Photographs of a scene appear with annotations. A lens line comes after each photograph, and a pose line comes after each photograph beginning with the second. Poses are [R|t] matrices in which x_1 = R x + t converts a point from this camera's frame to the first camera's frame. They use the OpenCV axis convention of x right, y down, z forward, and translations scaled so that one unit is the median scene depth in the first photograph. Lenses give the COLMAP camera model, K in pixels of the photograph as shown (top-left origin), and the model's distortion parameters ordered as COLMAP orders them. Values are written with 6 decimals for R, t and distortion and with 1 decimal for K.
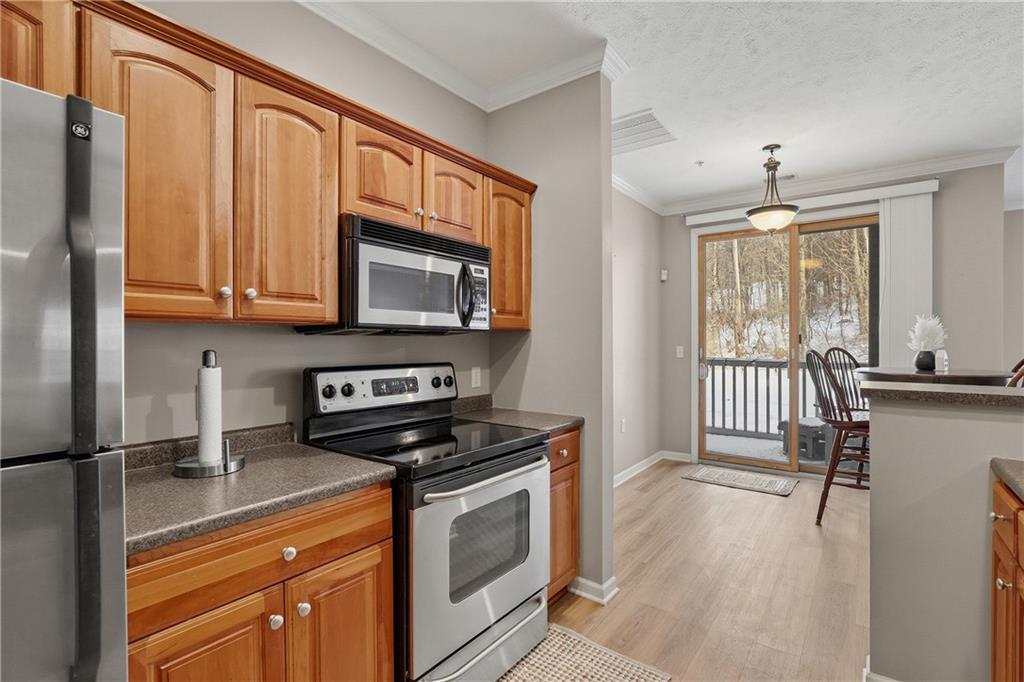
lens RADIAL K [[475.4, 0, 531.6], [0, 475.4, 342.3], [0, 0, 1]] dist [-0.000376, 0.000327]
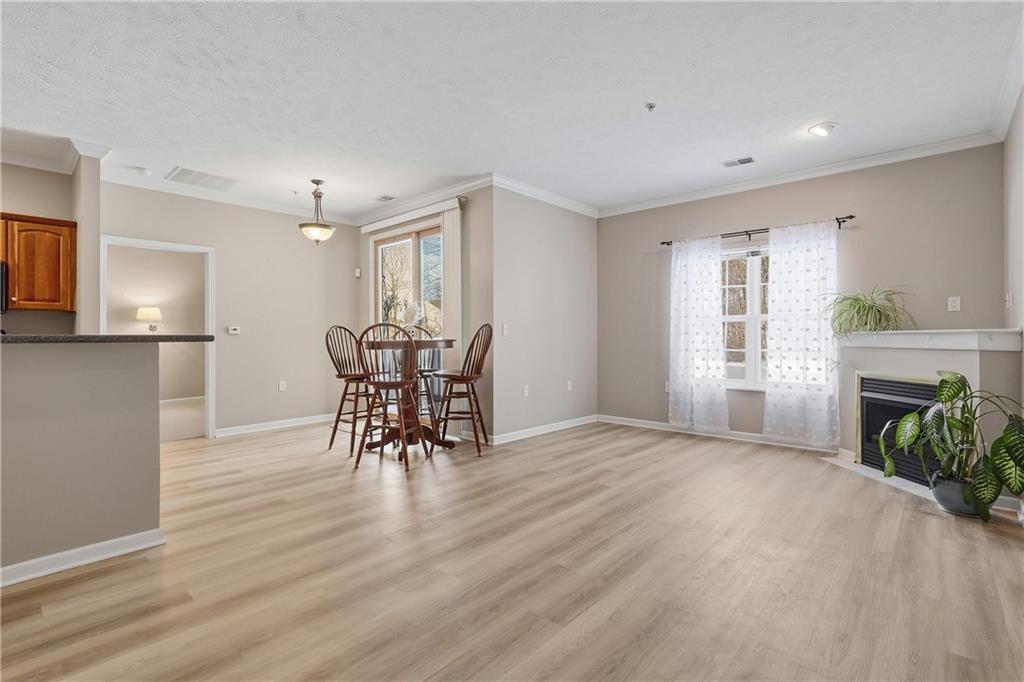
lens RADIAL K [[471.5, 0, 507.4], [0, 471.5, 333.1], [0, 0, 1]] dist [-0.002268, 0.000171]
pose [[0.992896, -0.003941, -0.118922, 1.174142], [0.002672, 0.999938, -0.010831, 0.050904], [0.118958, 0.010436, 0.992844, -0.297455]]
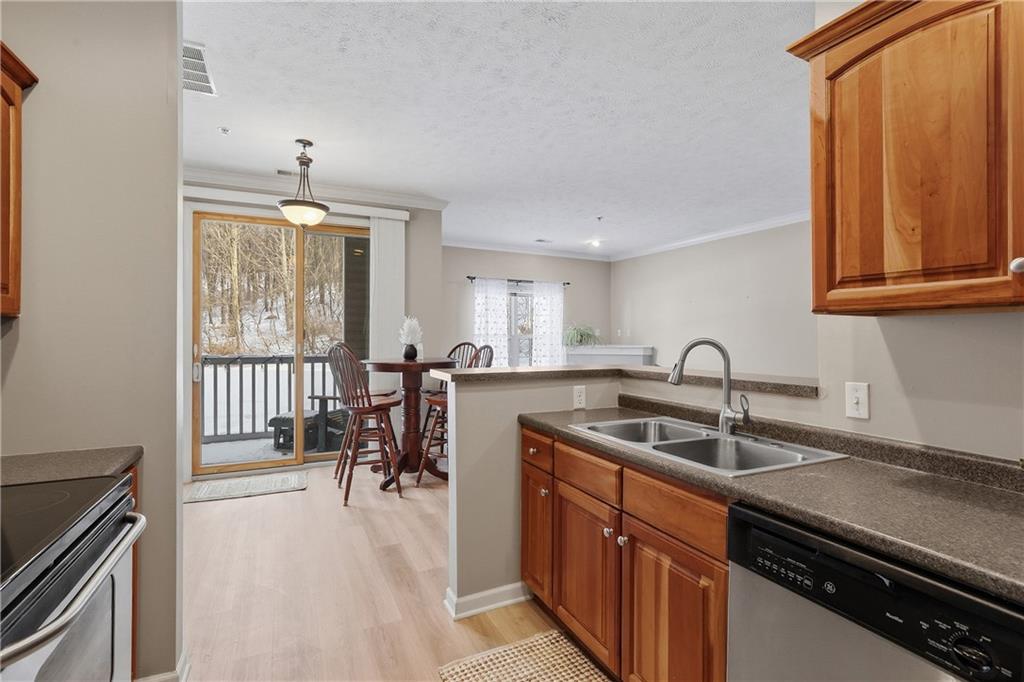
lens RADIAL K [[482.6, 0, 514.9], [0, 482.6, 338.4], [0, 0, 1]] dist [-0.006420, -0.000097]
pose [[0.472388, -0.002730, 0.881387, -0.170841], [0.000711, 0.999996, 0.002716, -0.001111], [-0.881391, -0.000656, 0.472388, 0.127110]]
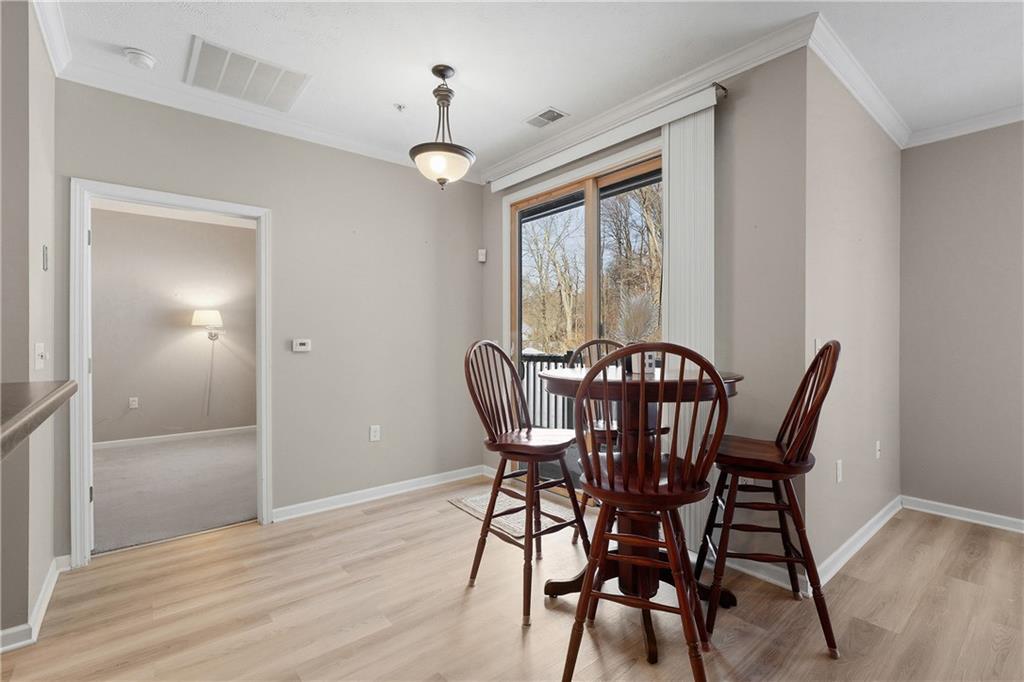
lens RADIAL K [[469.3, 0, 512.0], [0, 469.3, 341.0], [0, 0, 1]] dist [-0.008663, -0.000108]
pose [[0.967913, 0.002942, -0.251267, 0.761625], [-0.003332, 0.999994, -0.001128, 0.014424], [0.251262, 0.001929, 0.967917, 0.302496]]
